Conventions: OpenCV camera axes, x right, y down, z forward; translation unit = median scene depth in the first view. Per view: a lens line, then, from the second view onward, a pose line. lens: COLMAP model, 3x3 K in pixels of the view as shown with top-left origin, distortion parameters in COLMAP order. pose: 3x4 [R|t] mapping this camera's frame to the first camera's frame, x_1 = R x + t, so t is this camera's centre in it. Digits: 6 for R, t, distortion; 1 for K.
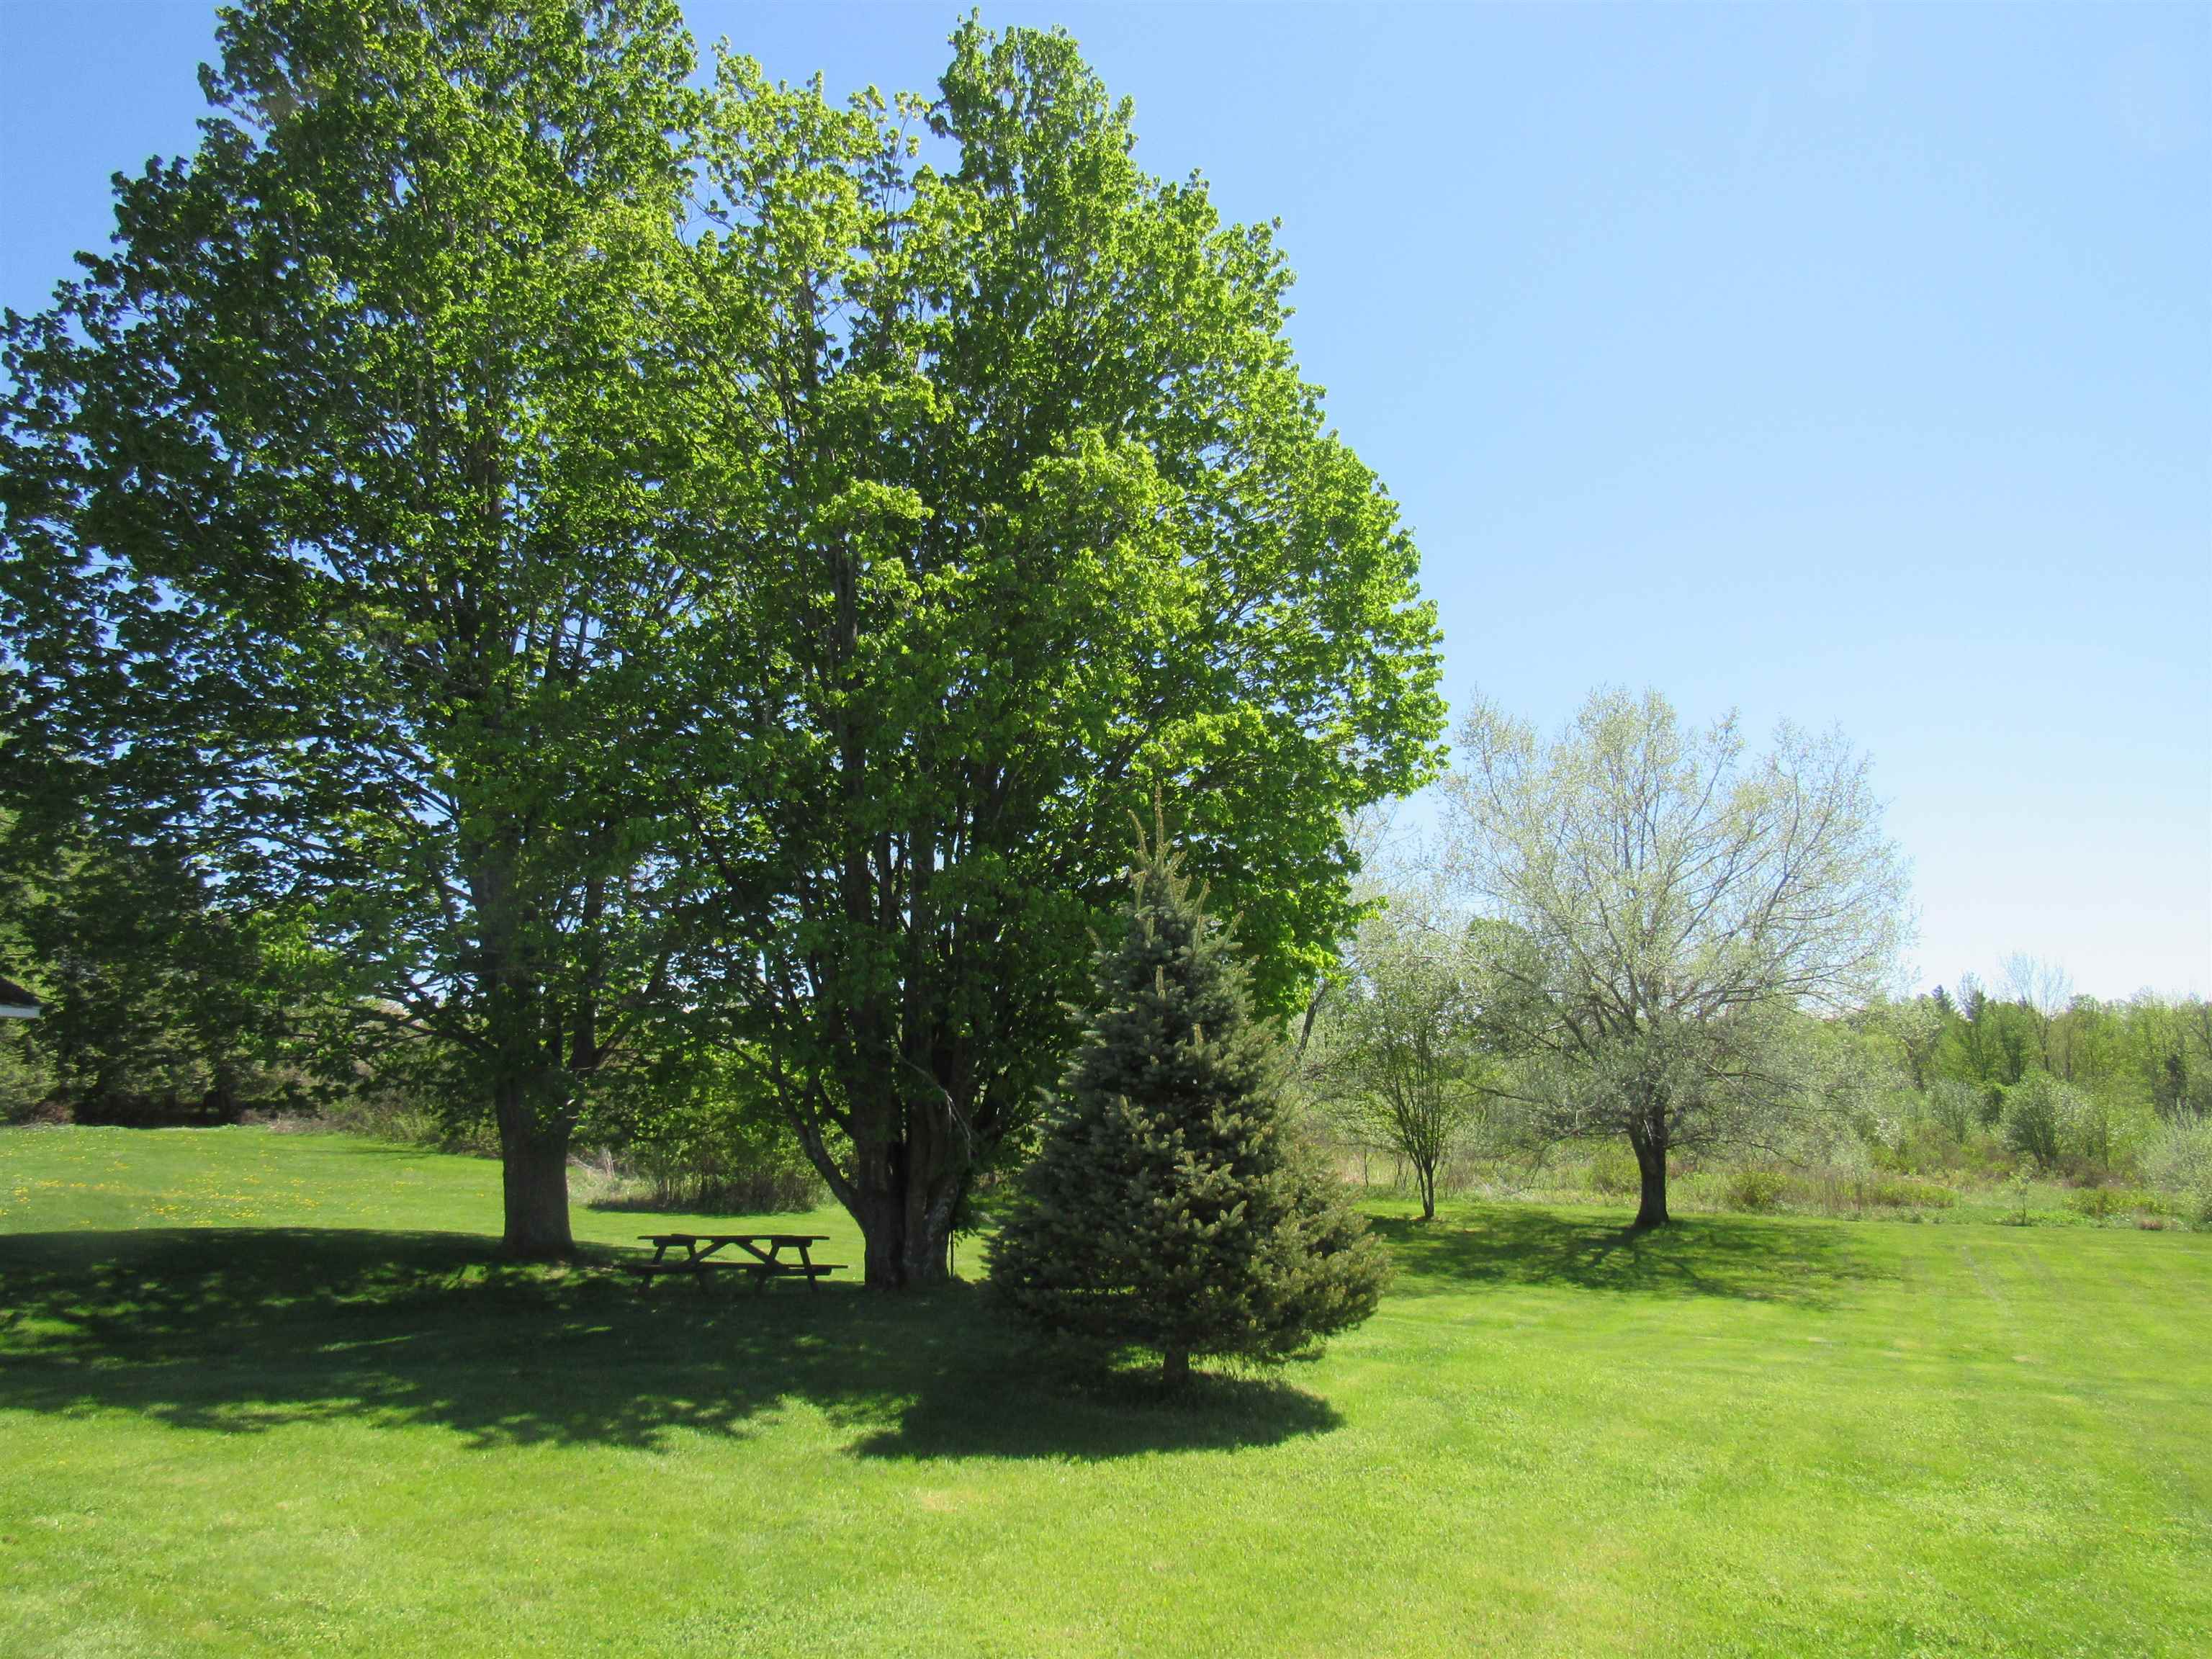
lens RADIAL K [[1612.1, 0, 1106.0], [0, 1612.1, 829.5], [0, 0, 1]] dist [-0.015914, -0.000935]
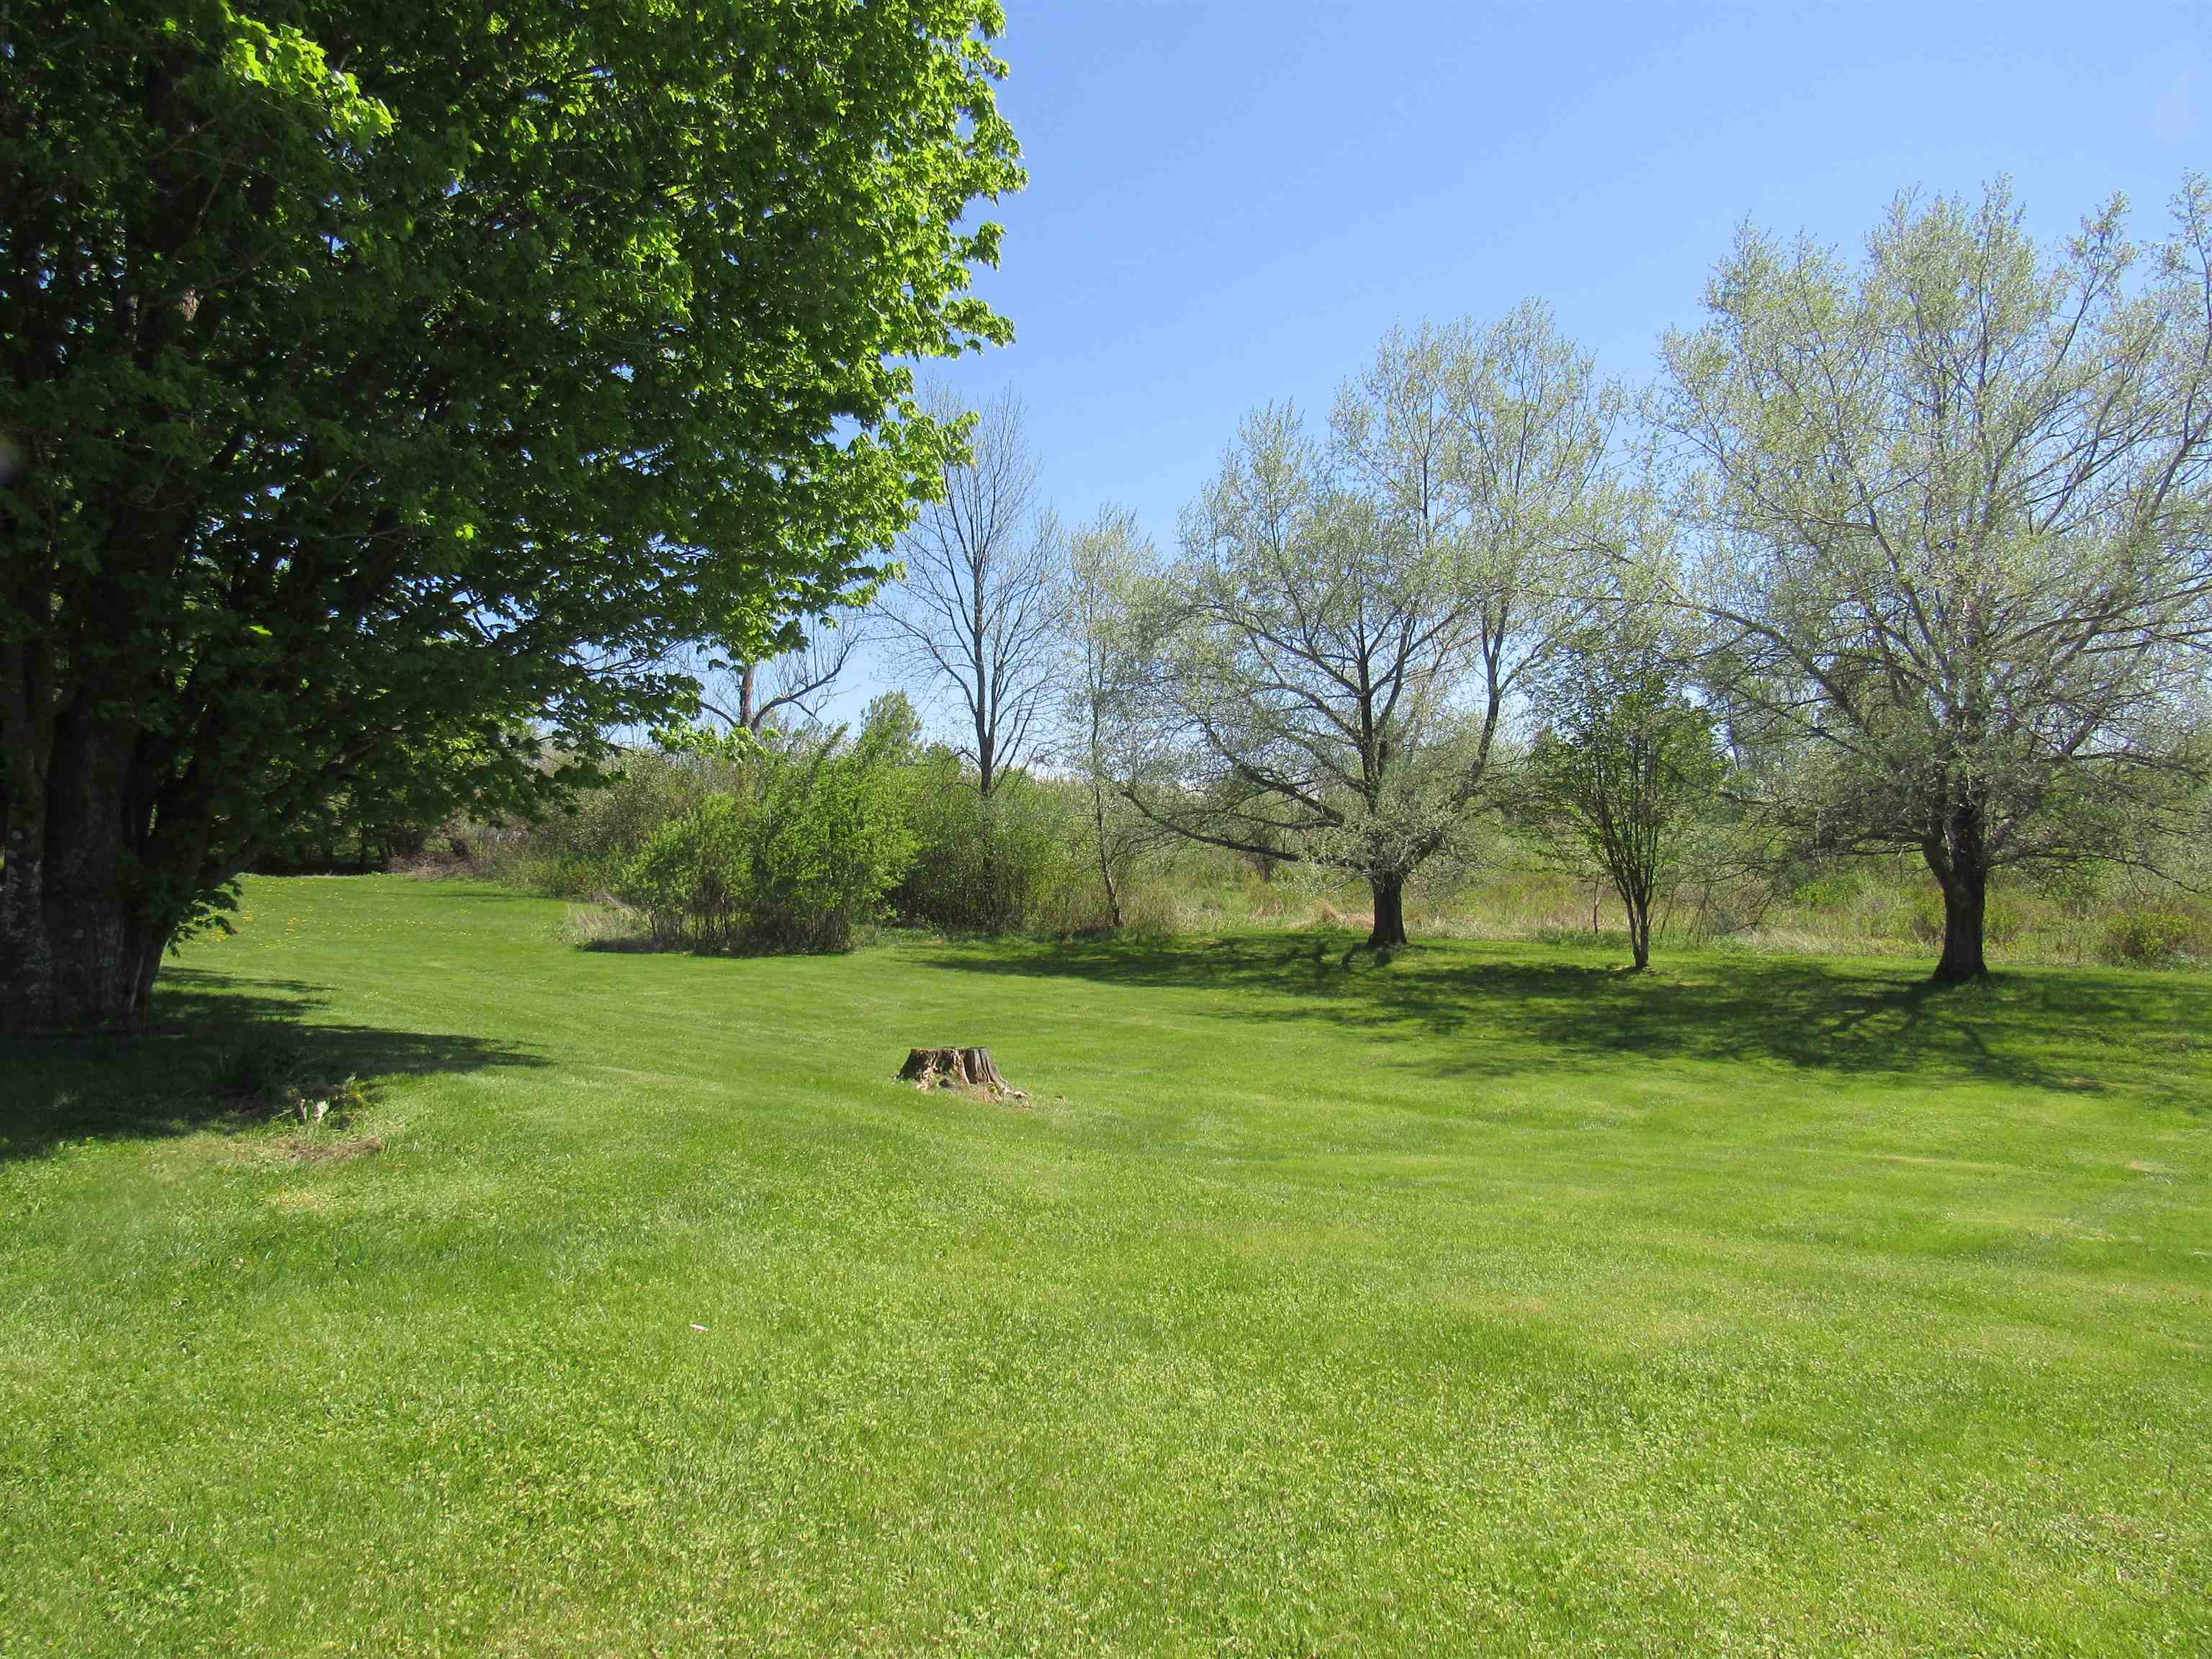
lens RADIAL K [[1612.1, 0, 1106.0], [0, 1612.1, 829.5], [0, 0, 1]] dist [-0.015914, -0.000935]
pose [[0.973853, -0.012895, -0.226813, 0.140465], [0.044488, 0.989882, 0.134736, 0.072490], [0.222781, -0.141304, 0.964573, 0.259395]]
